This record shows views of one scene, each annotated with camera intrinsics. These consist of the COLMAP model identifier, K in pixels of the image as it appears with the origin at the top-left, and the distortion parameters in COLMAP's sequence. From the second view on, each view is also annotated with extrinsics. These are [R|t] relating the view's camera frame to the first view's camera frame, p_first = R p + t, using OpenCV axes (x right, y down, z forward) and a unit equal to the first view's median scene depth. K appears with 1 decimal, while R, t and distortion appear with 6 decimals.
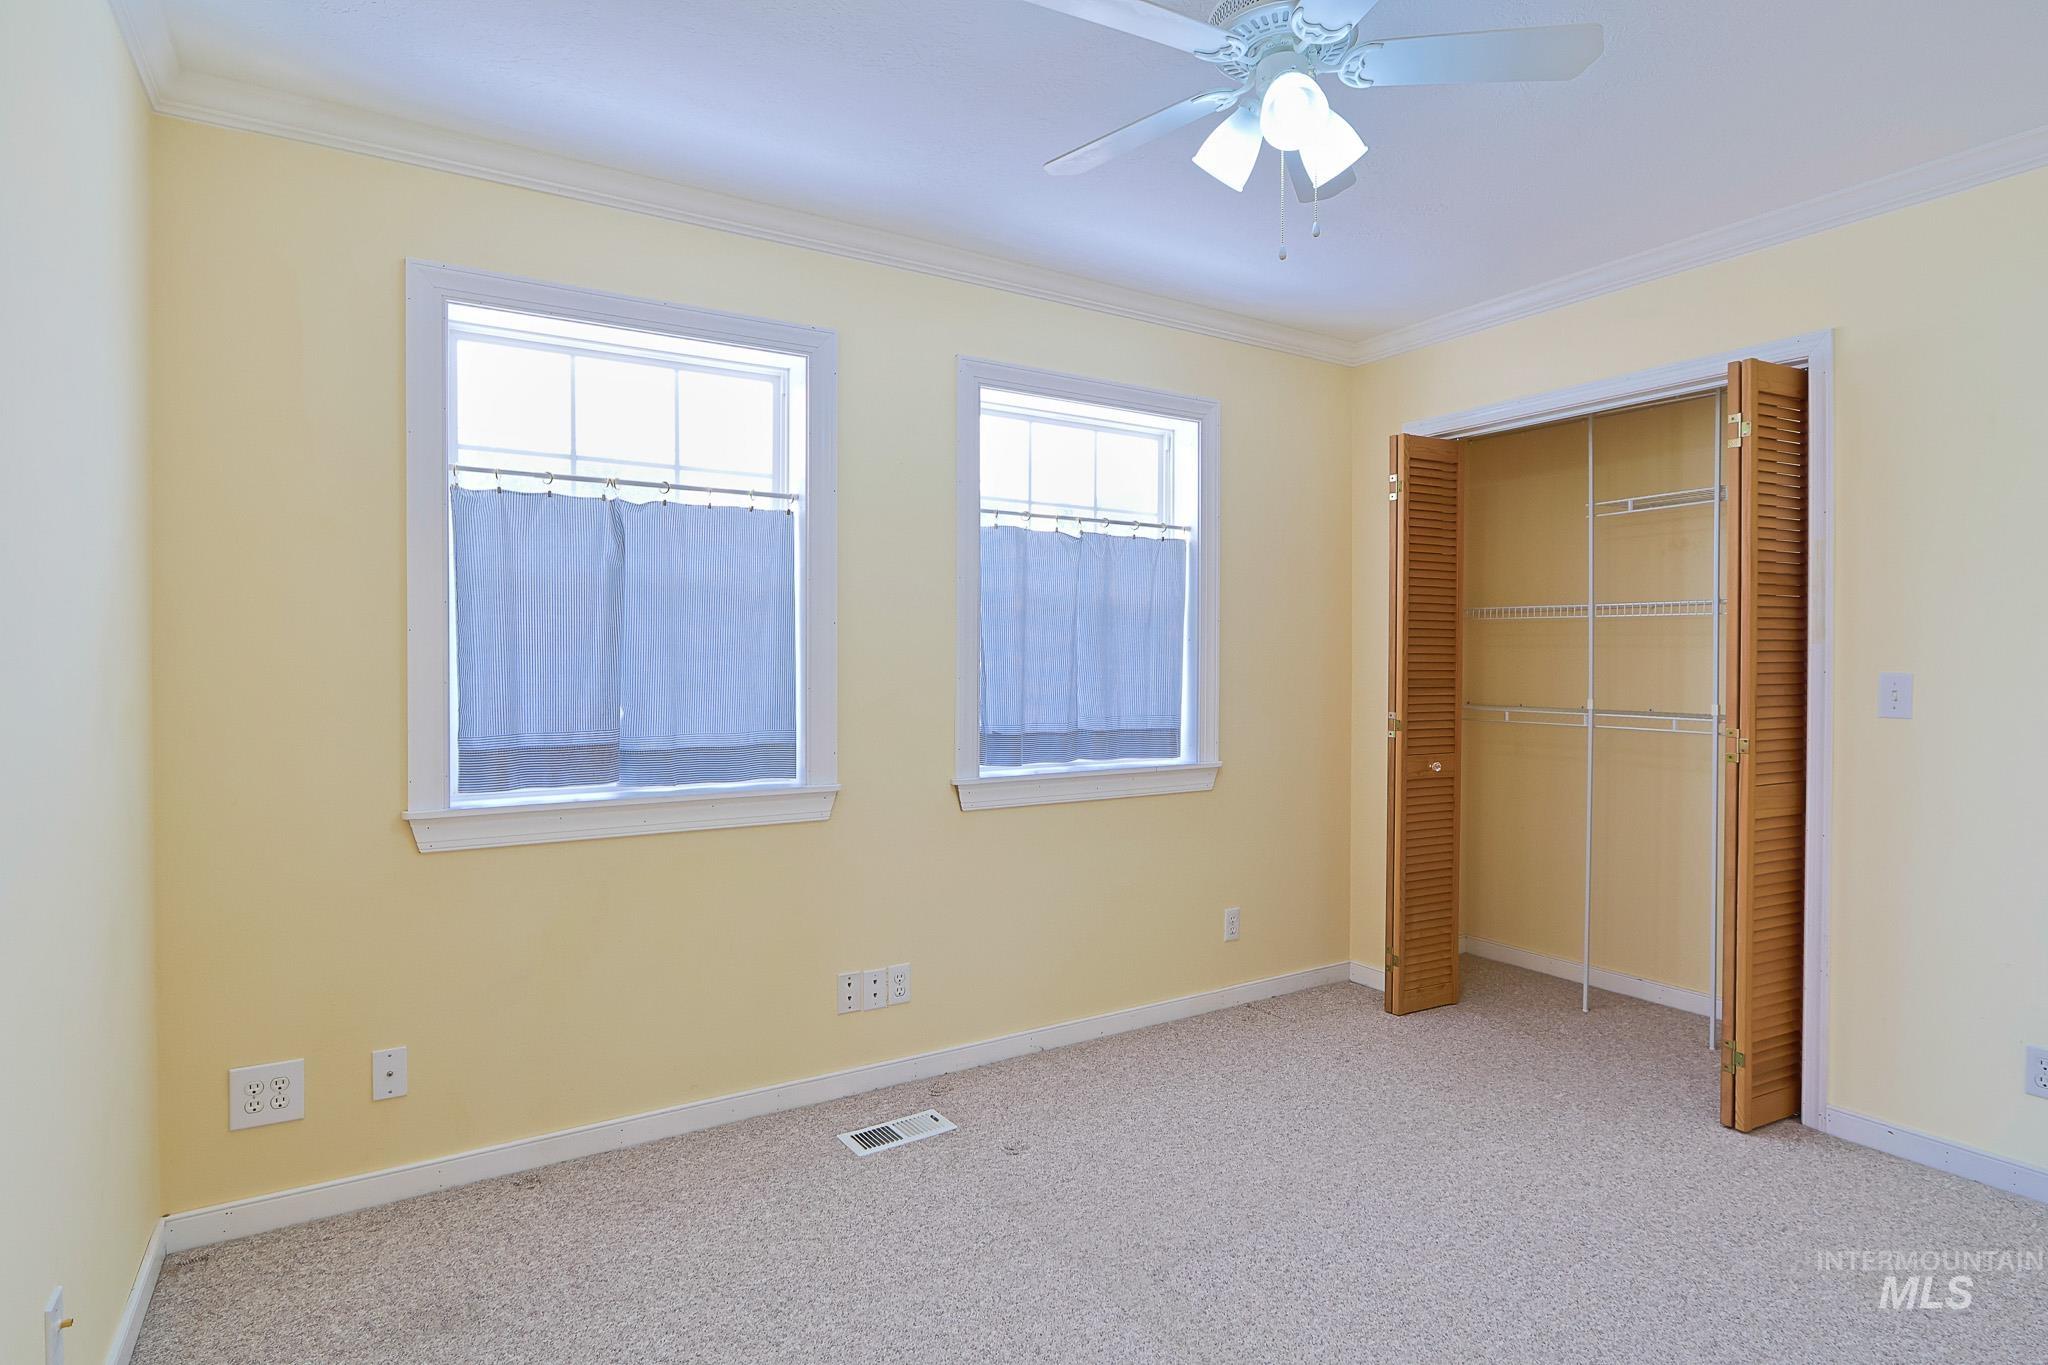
lens RADIAL K [[1025.9, 0, 1020.5], [0, 1025.9, 701.2], [0, 0, 1]] dist [-0.000718, 0.000070]
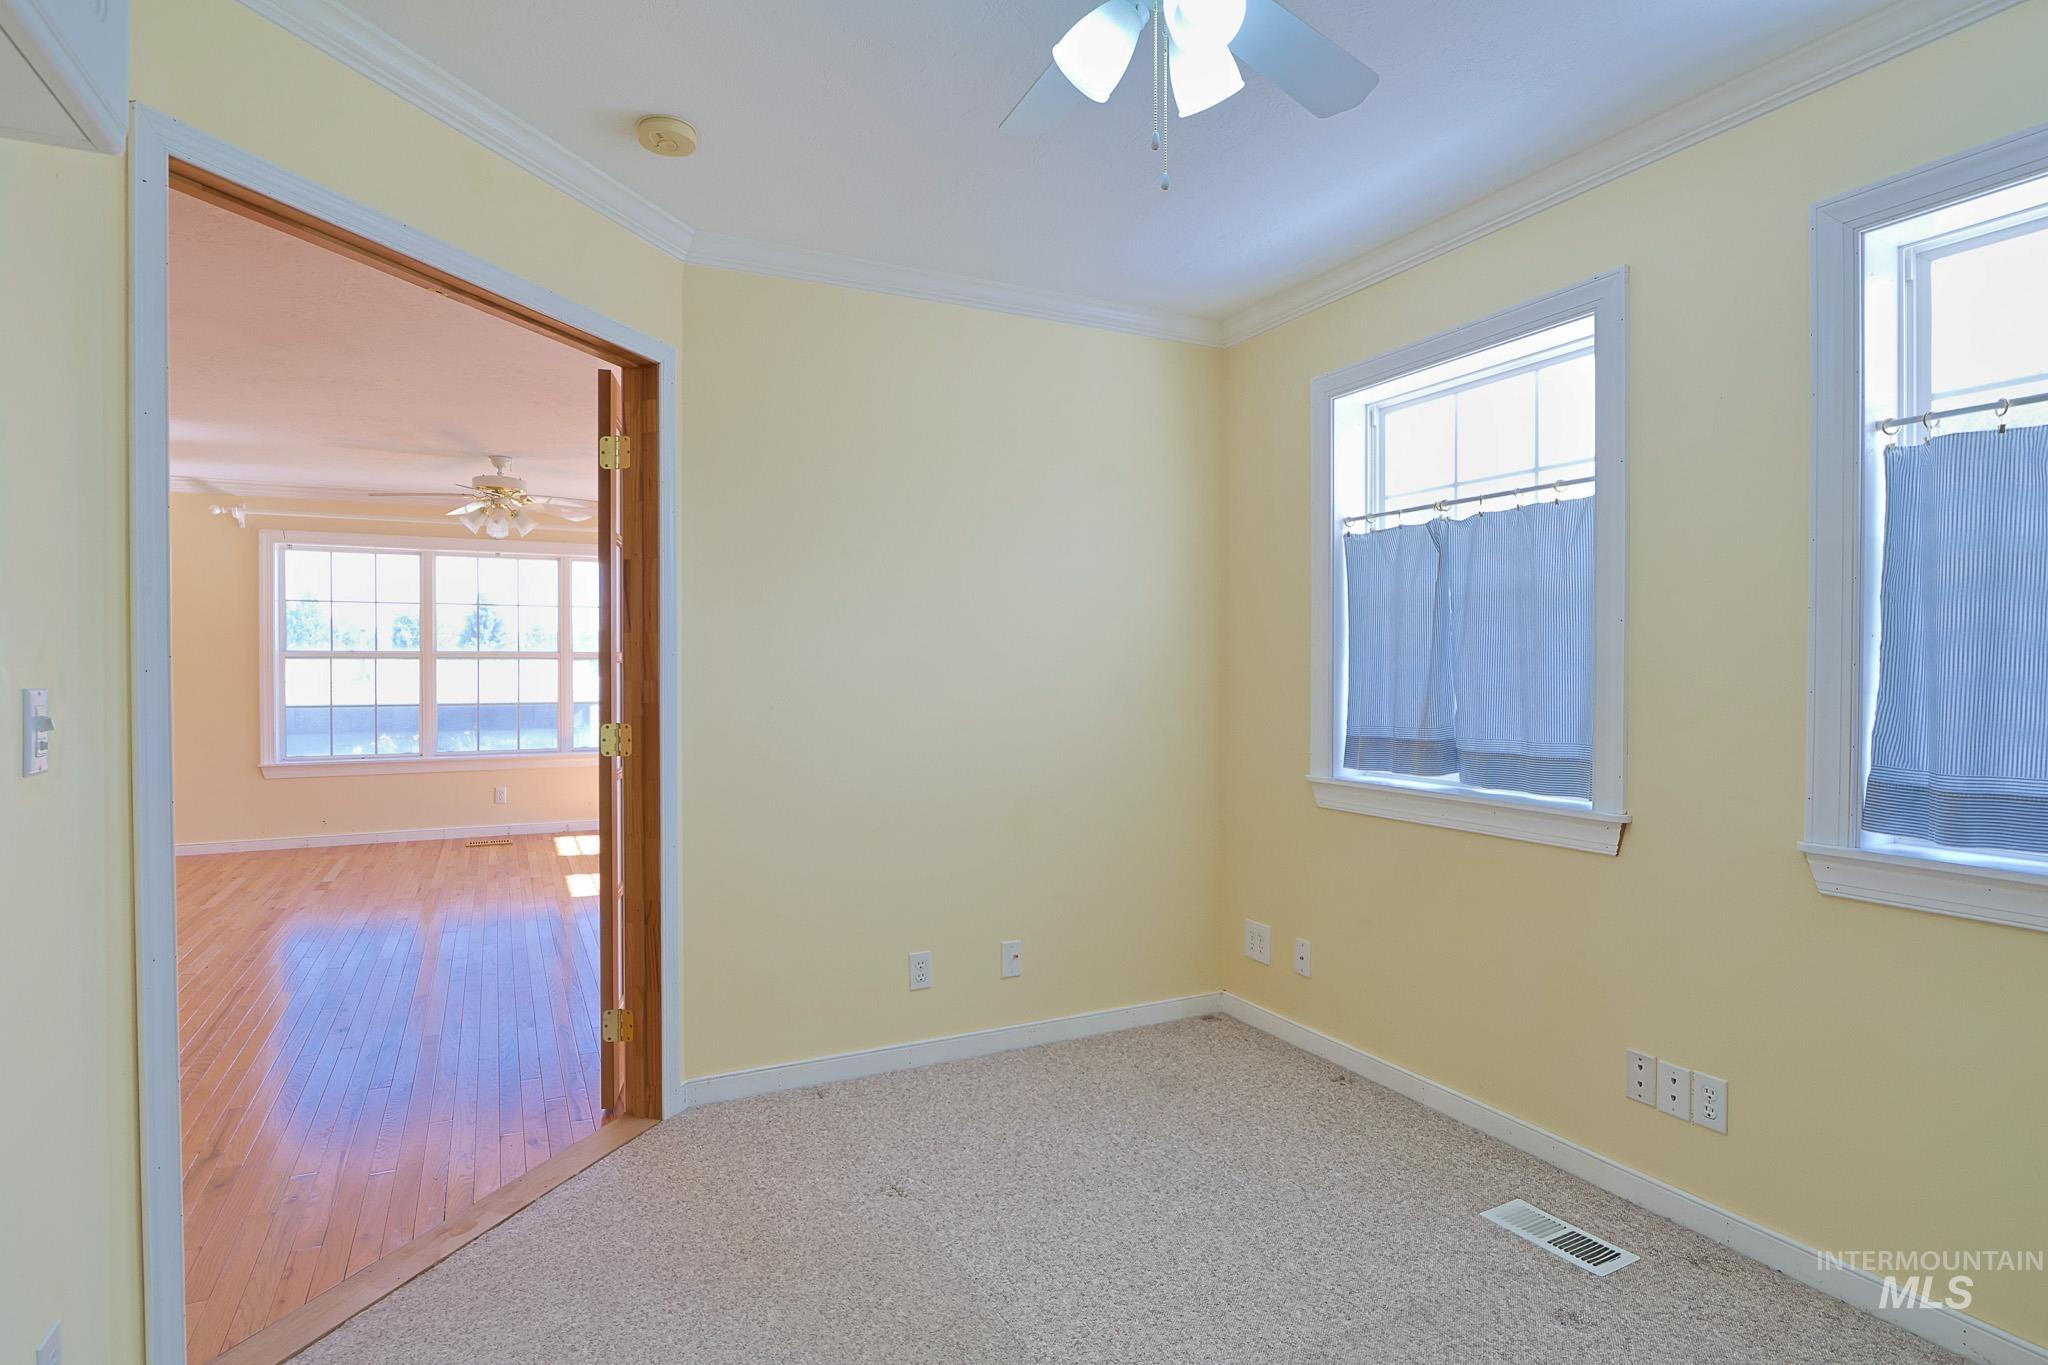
lens RADIAL K [[1135.9, 0, 1024.0], [0, 1135.9, 682.5], [0, 0, 1]] dist [0.053752, 0.000160]
pose [[-0.095939, 0.024756, -0.995079, 0.896619], [-0.015187, 0.999538, 0.026331, -0.049585], [0.995271, 0.017639, -0.095519, 0.686682]]
